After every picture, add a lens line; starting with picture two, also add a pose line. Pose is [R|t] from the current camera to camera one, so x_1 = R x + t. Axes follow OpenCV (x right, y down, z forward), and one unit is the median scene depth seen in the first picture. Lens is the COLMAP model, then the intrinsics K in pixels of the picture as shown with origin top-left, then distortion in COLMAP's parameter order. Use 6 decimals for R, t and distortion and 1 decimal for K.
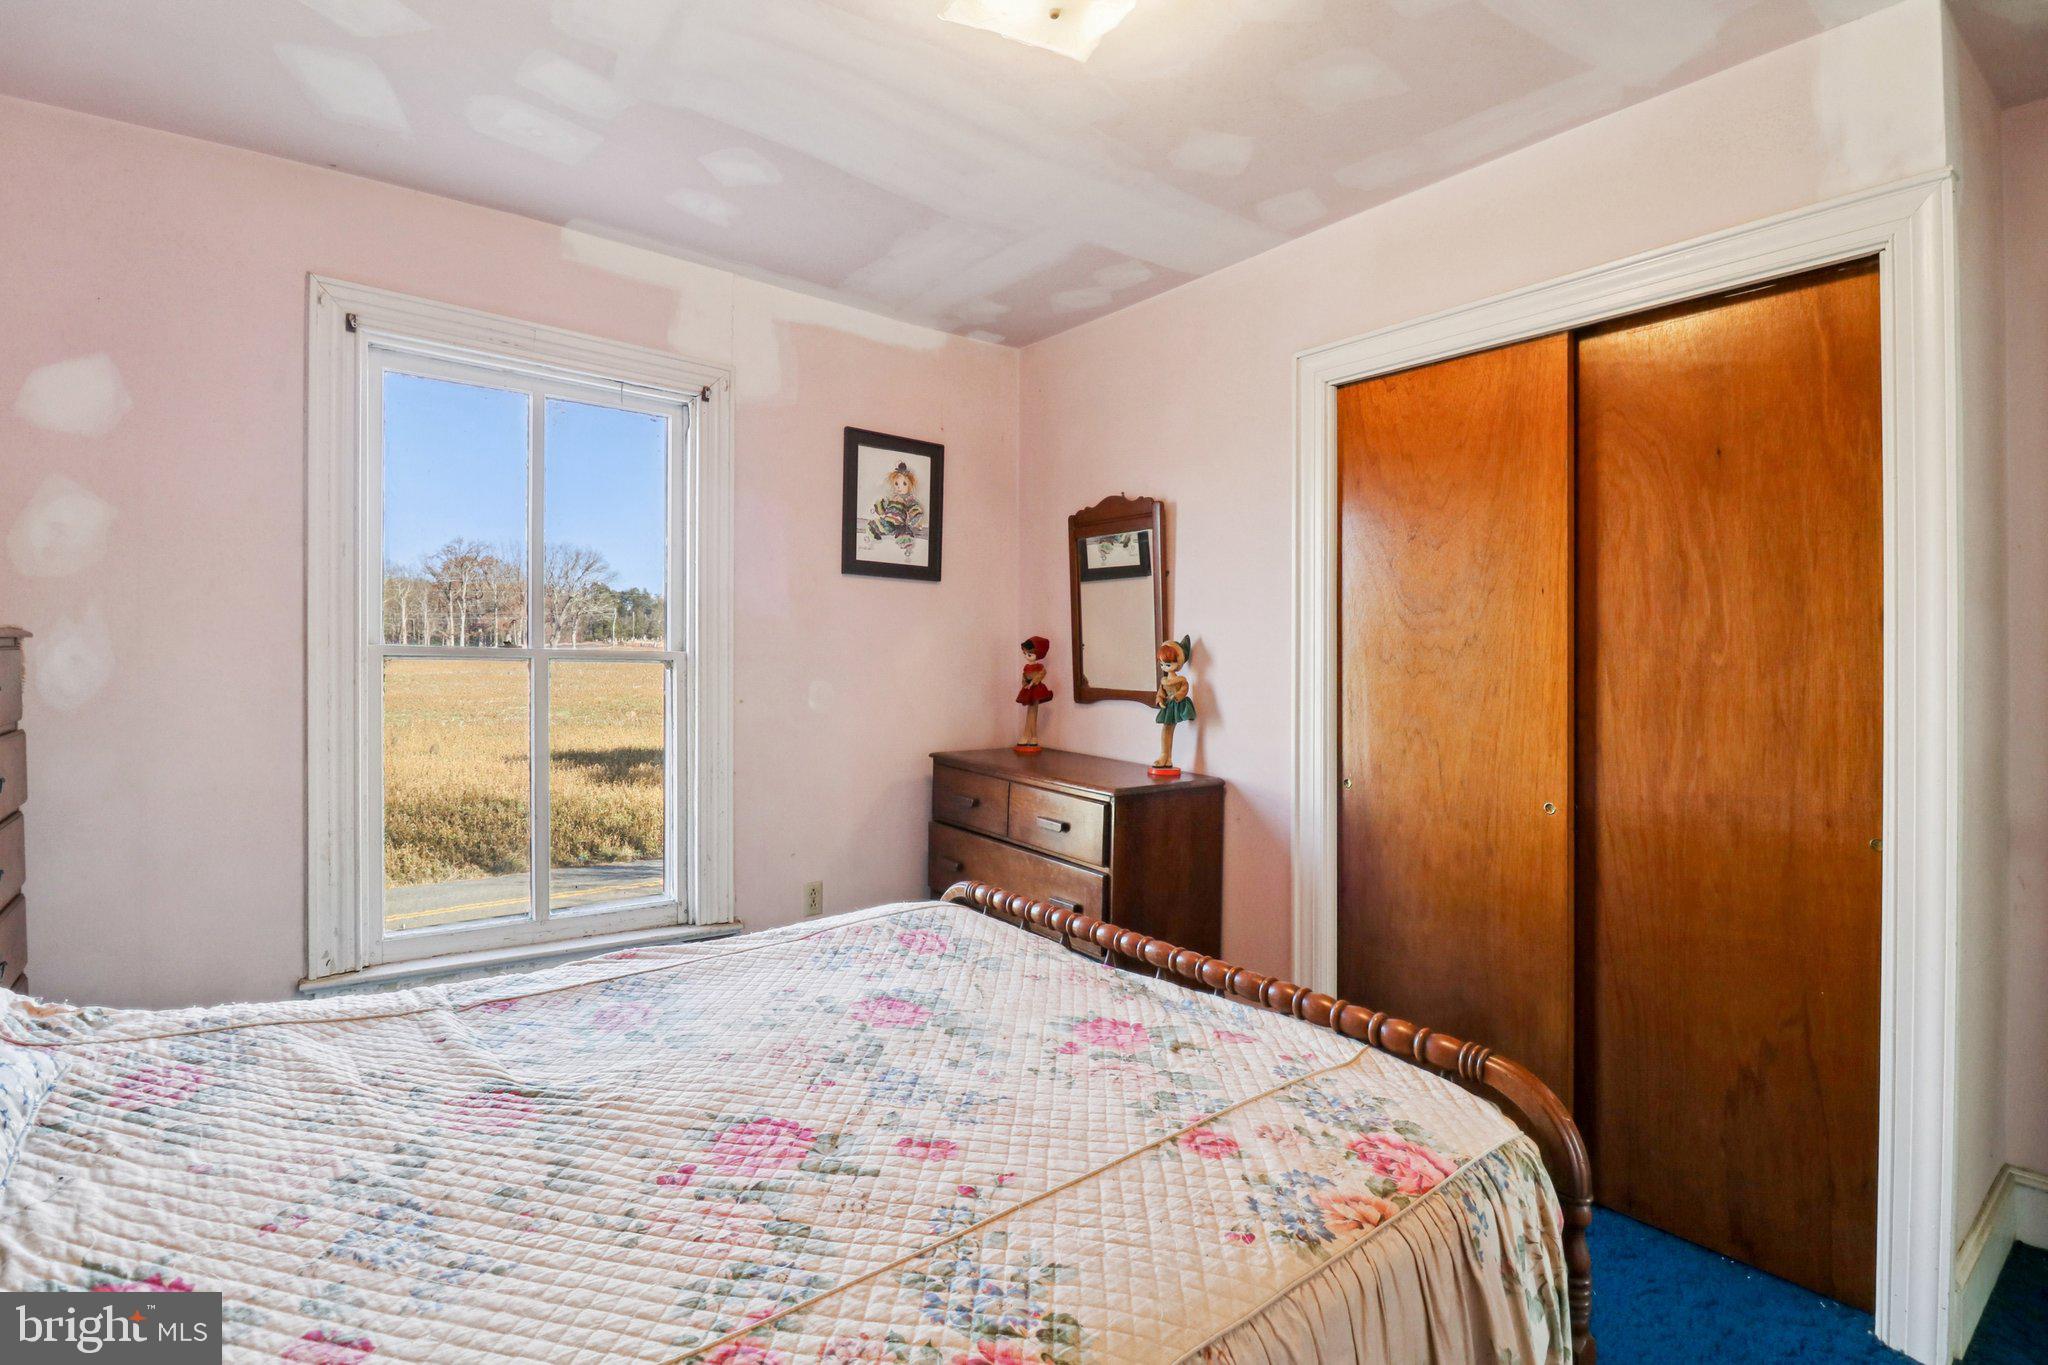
lens RADIAL K [[962.1, 0, 1008.2], [0, 962.1, 651.5], [0, 0, 1]] dist [-0.000312, -0.011959]
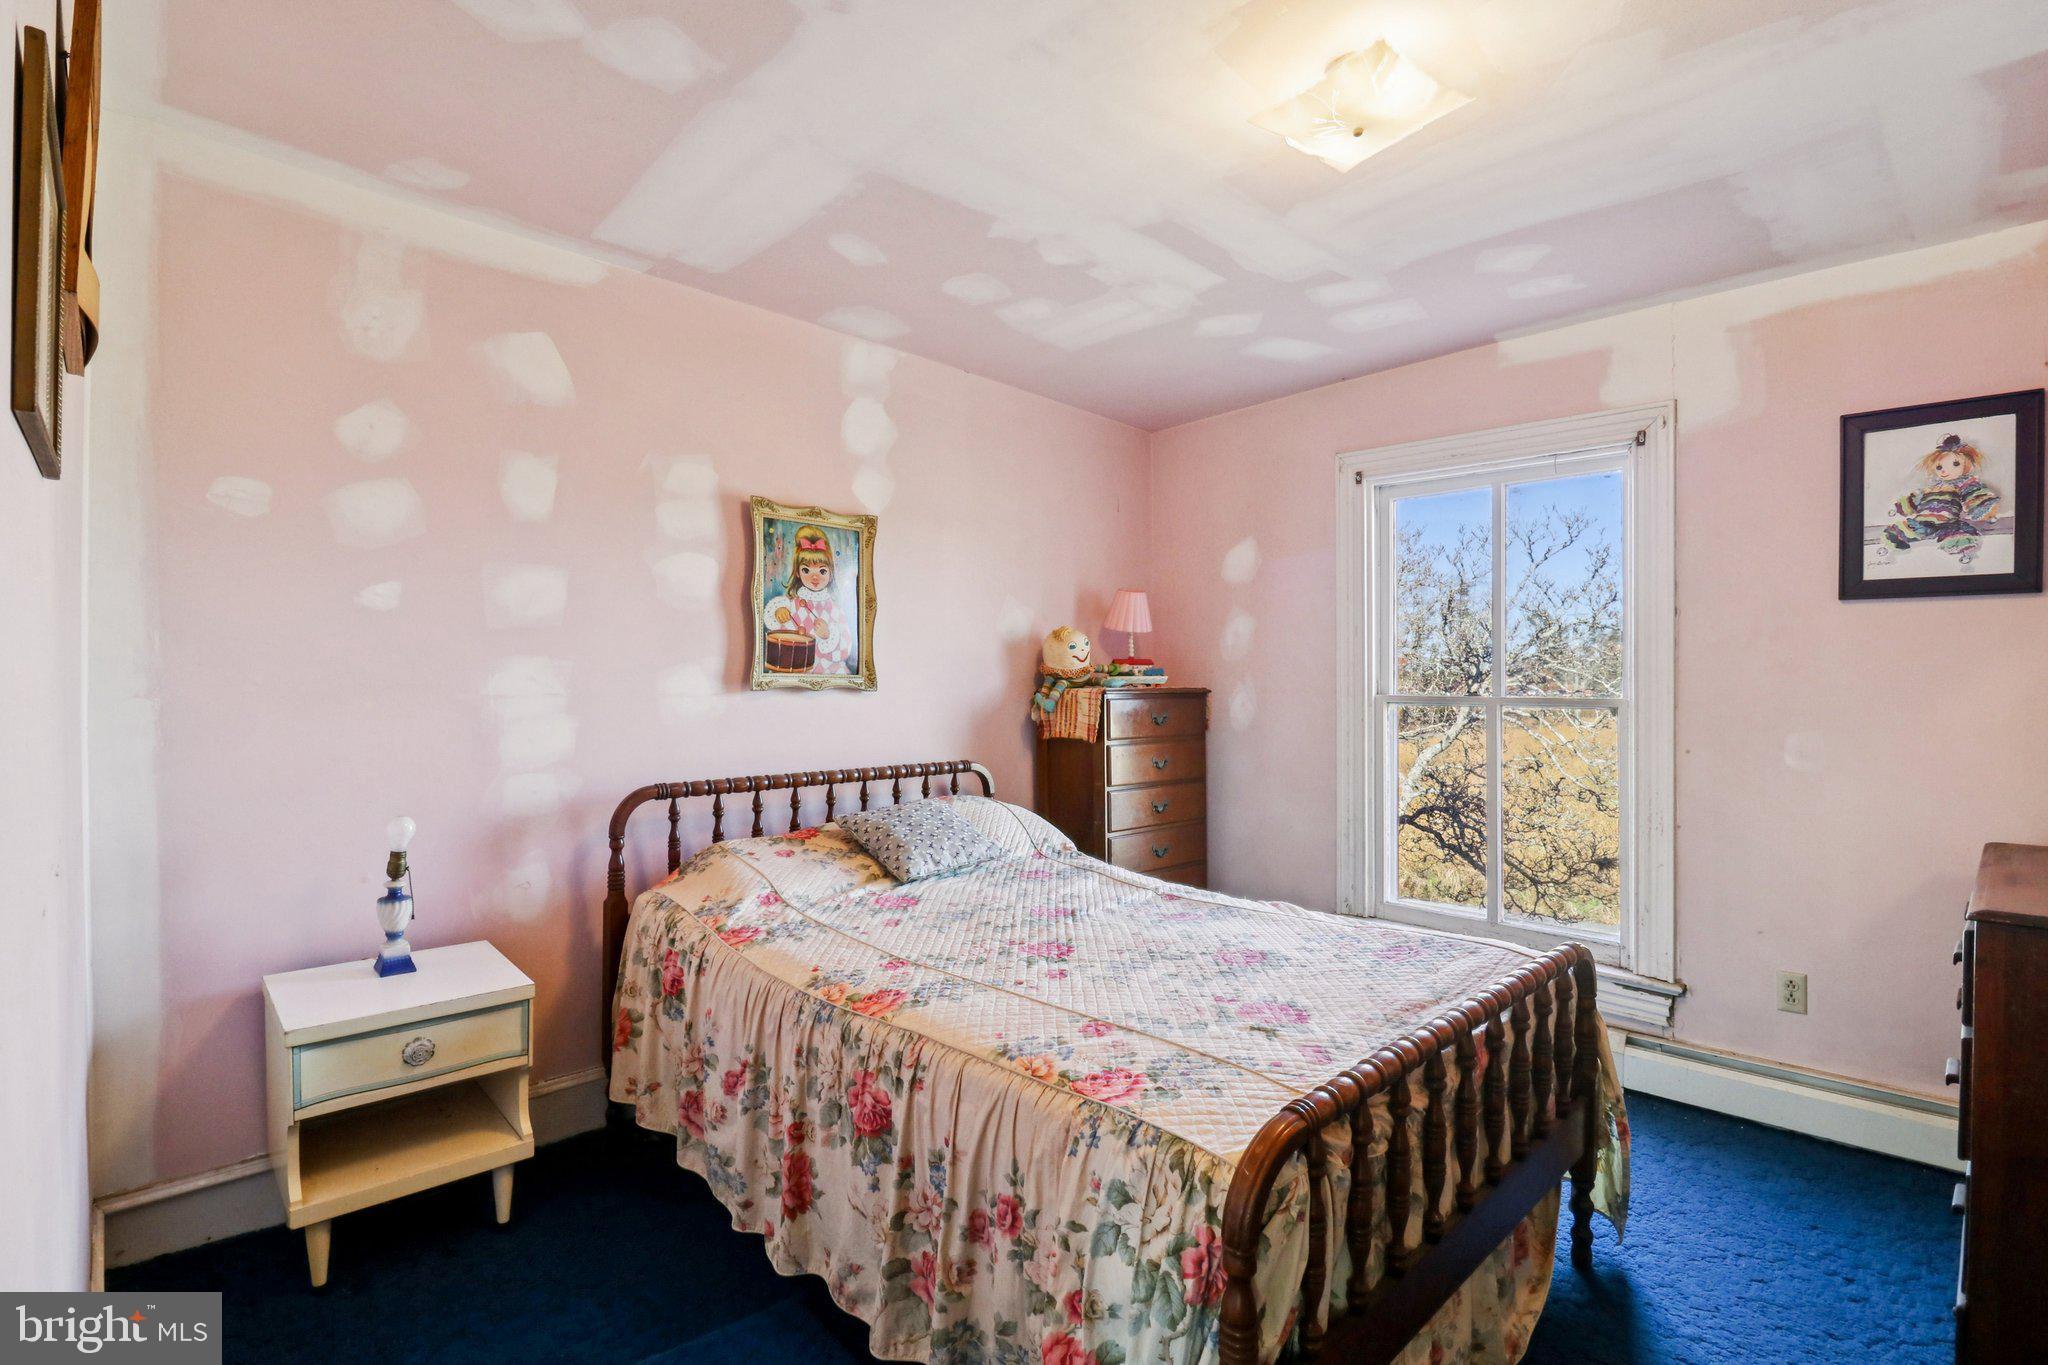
lens RADIAL K [[962.1, 0, 1009.6], [0, 962.1, 683.3], [0, 0, 1]] dist [-0.000312, -0.011959]
pose [[0.101433, -0.018242, -0.994675, 0.741985], [0.003345, 0.999832, -0.017996, 0.000479], [0.994837, -0.001502, 0.101477, 0.313286]]
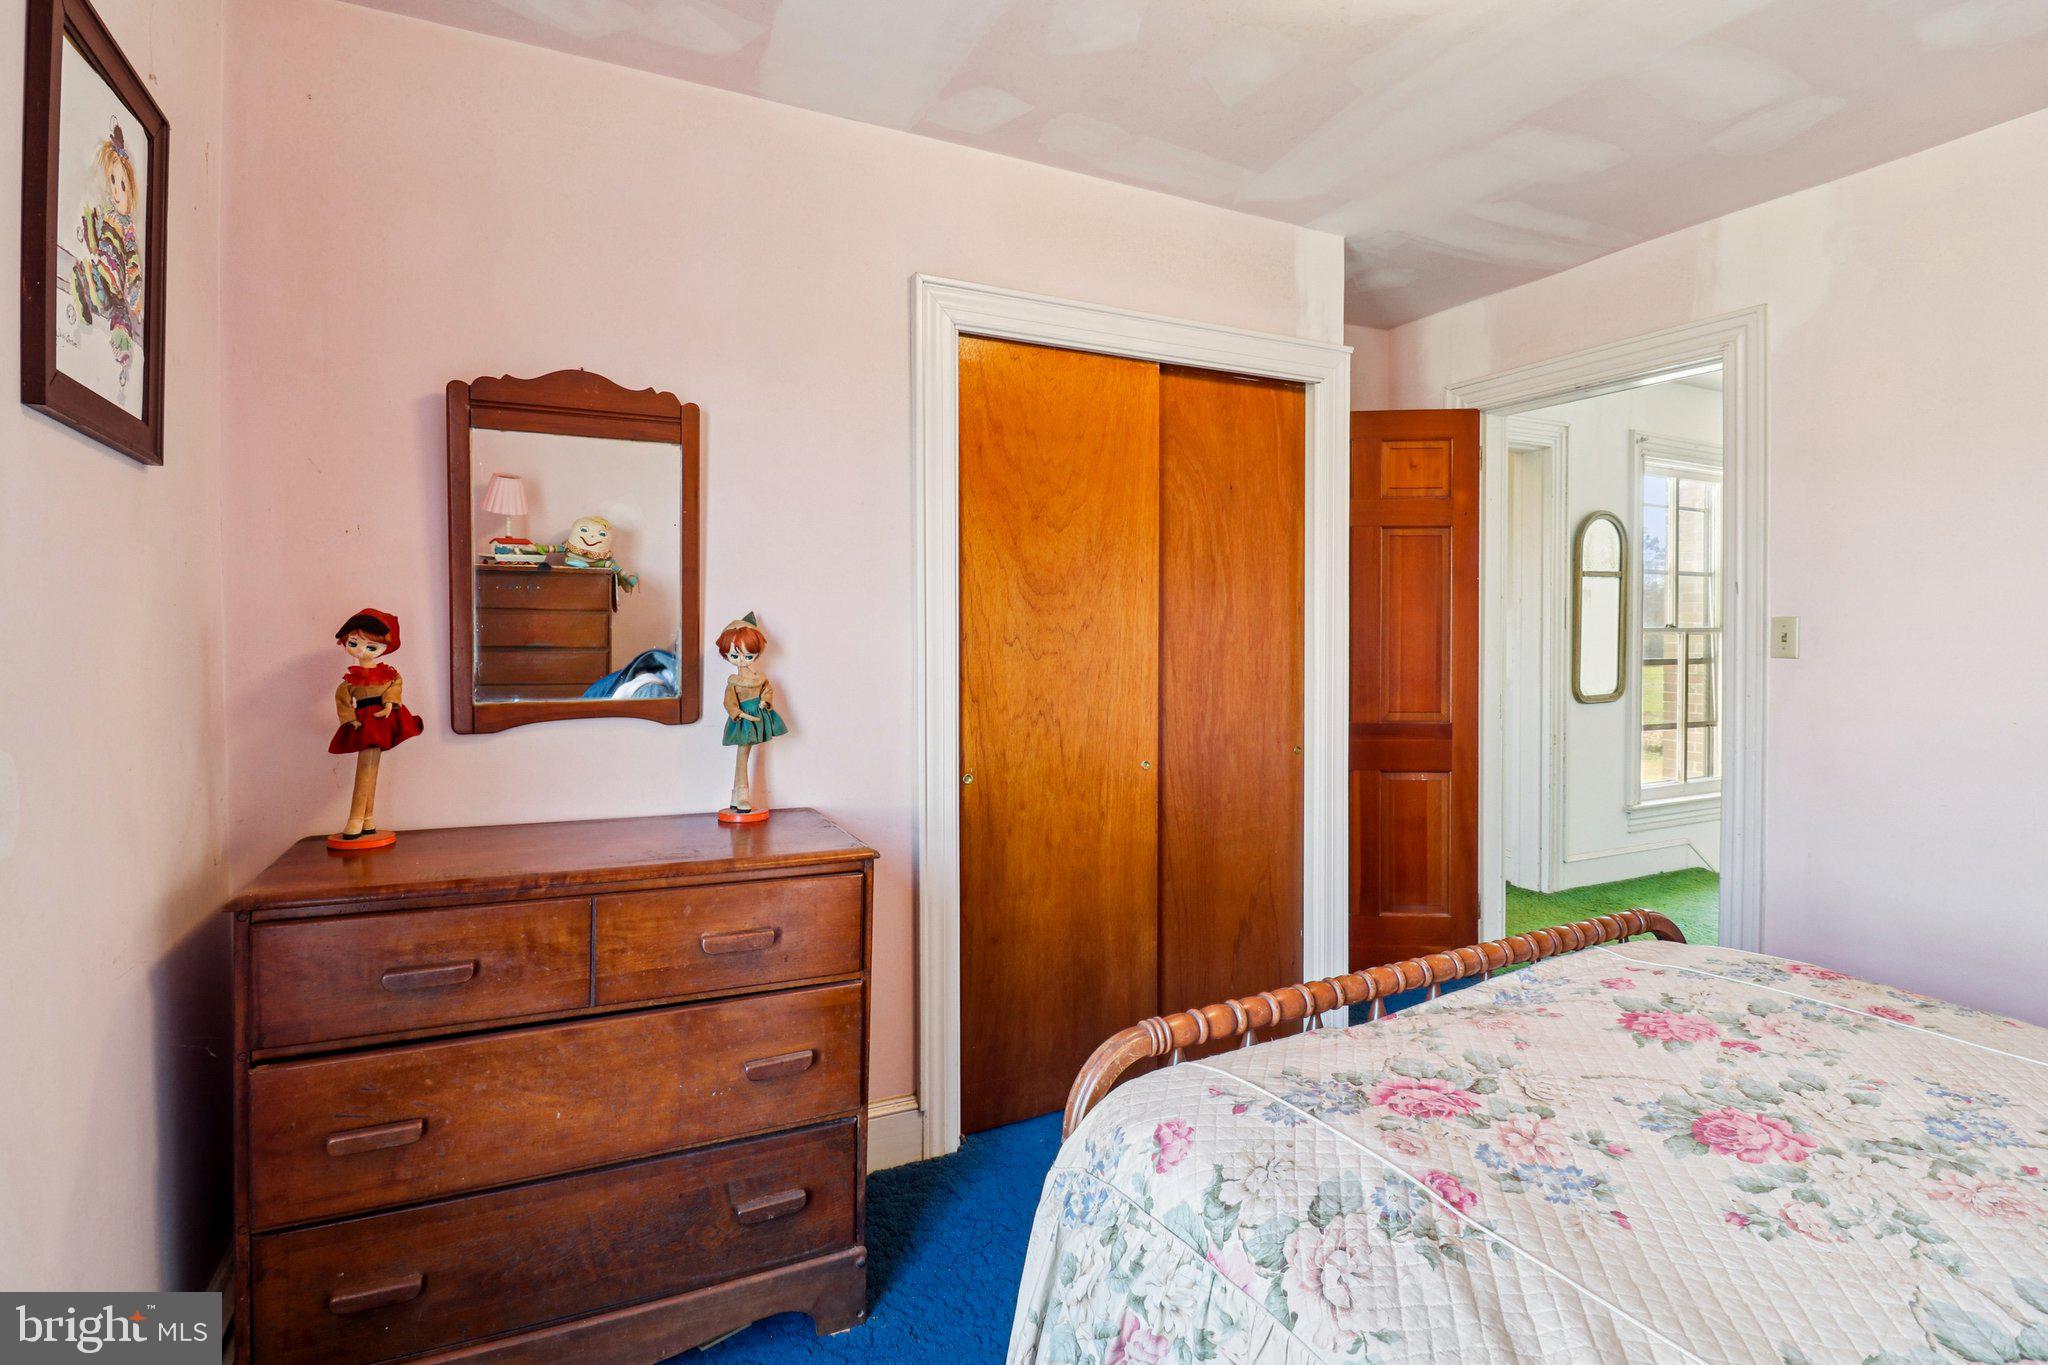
lens RADIAL K [[962.1, 0, 1018.4], [0, 962.1, 644.4], [0, 0, 1]] dist [-0.000312, -0.011959]
pose [[0.186142, -0.027059, 0.982150, -0.565222], [-0.000061, 0.999620, 0.027552, -0.016084], [-0.982523, -0.005188, 0.186069, 0.849807]]
